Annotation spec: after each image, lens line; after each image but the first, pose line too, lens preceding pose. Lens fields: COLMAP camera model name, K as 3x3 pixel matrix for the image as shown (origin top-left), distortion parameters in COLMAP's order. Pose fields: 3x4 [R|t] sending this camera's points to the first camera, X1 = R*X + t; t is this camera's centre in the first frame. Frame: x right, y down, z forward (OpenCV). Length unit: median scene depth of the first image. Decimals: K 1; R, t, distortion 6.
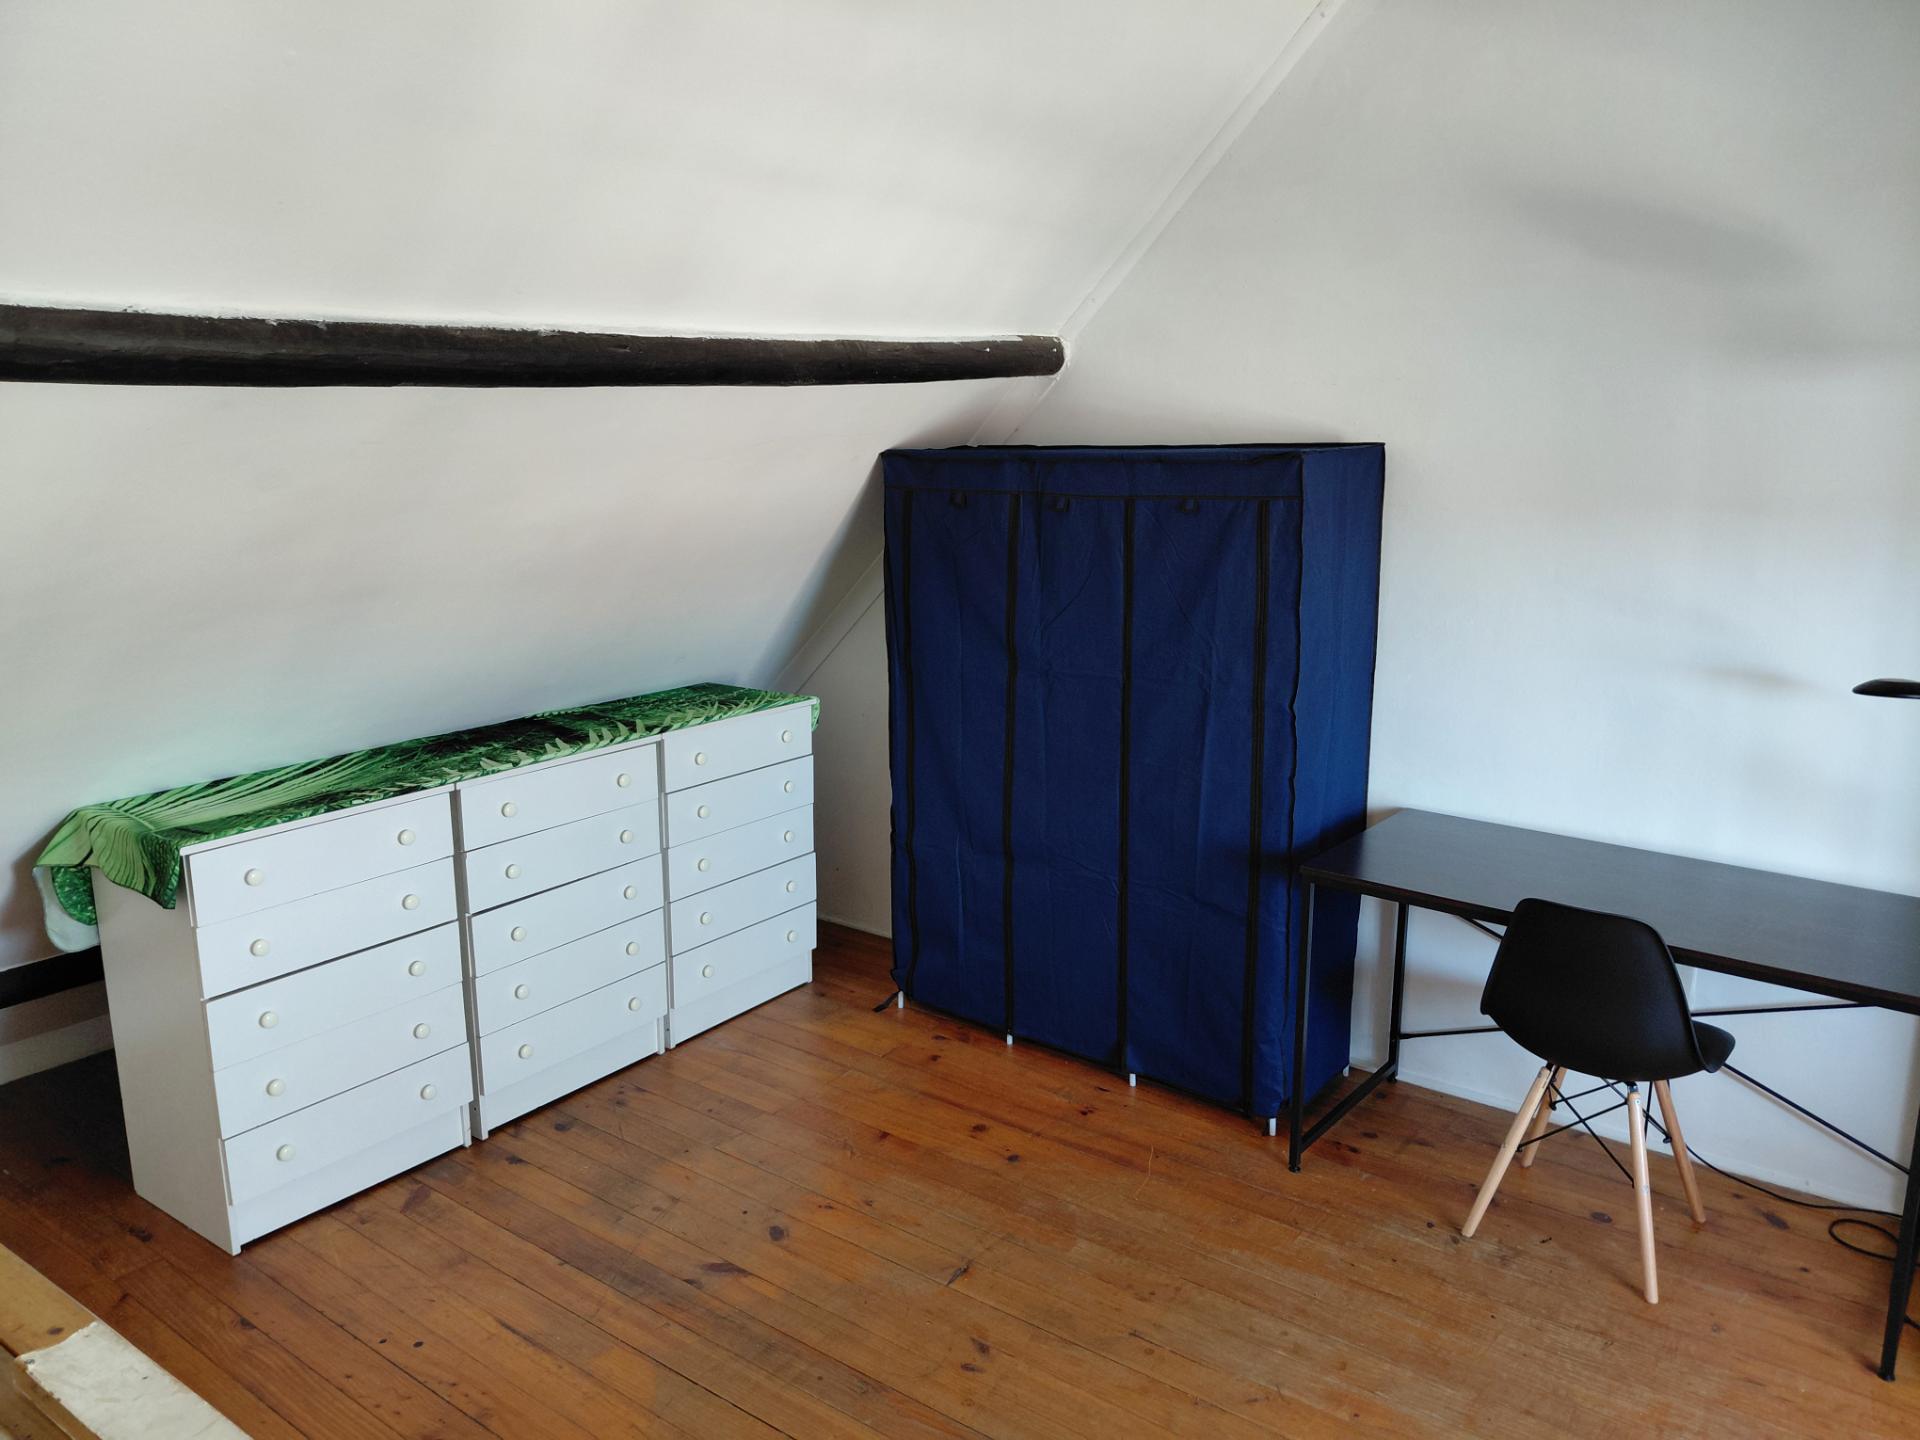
lens RADIAL K [[1448.2, 0, 935.8], [0, 1448.2, 668.5], [0, 0, 1]] dist [0.023197, -0.057762]
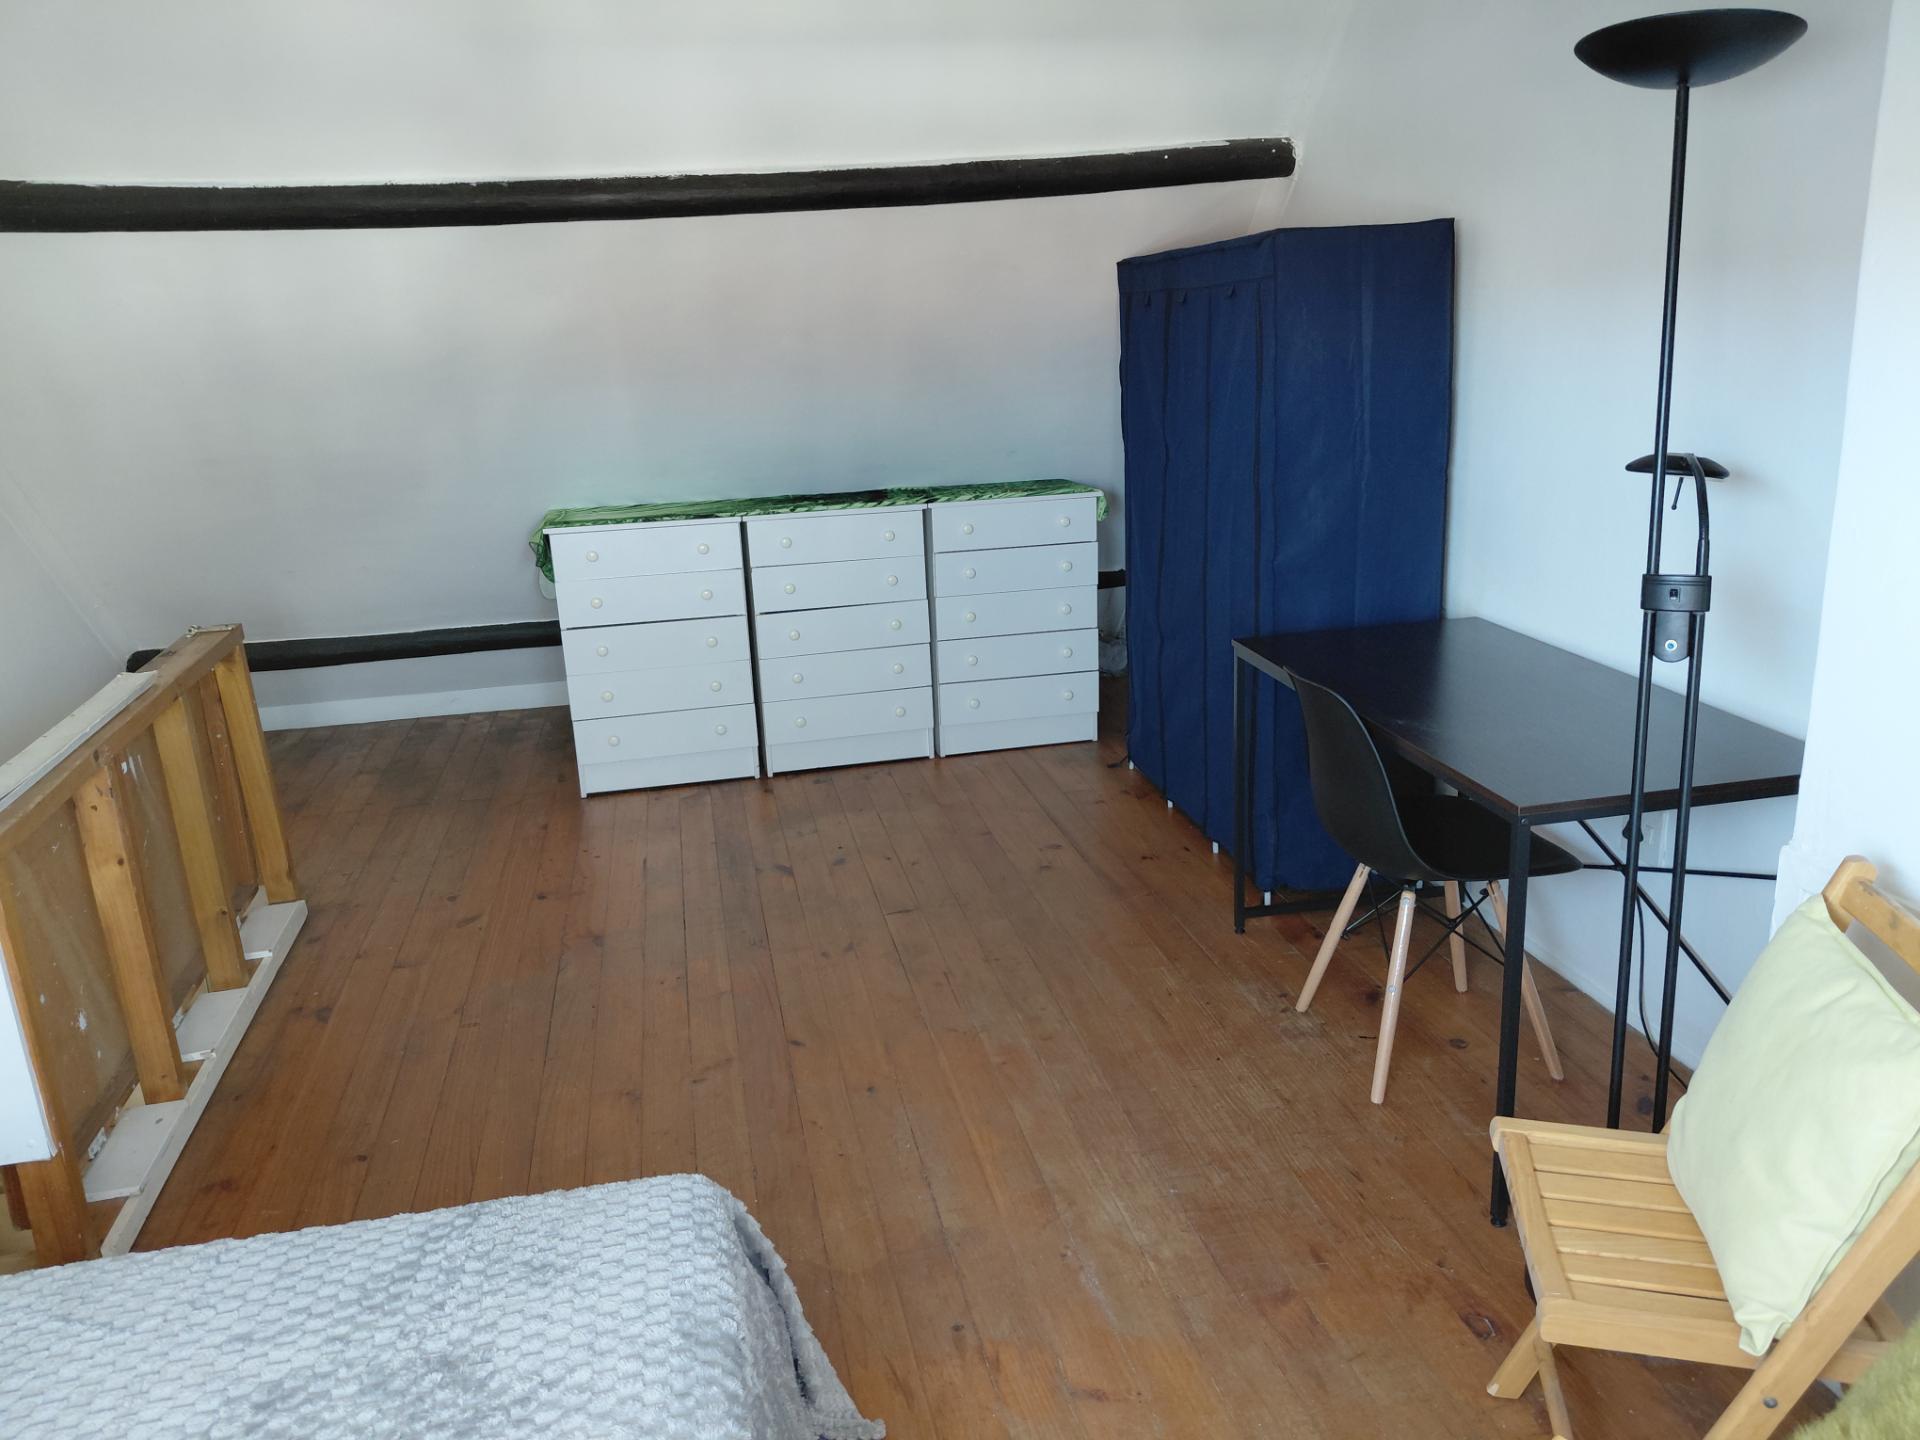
lens RADIAL K [[1448.2, 0, 965.5], [0, 1448.2, 717.1], [0, 0, 1]] dist [0.023197, -0.057762]
pose [[0.737001, 0.149138, -0.659233, 0.708031], [-0.077553, 0.987570, 0.136716, 0.055592], [0.671428, -0.049635, 0.739406, 0.083697]]
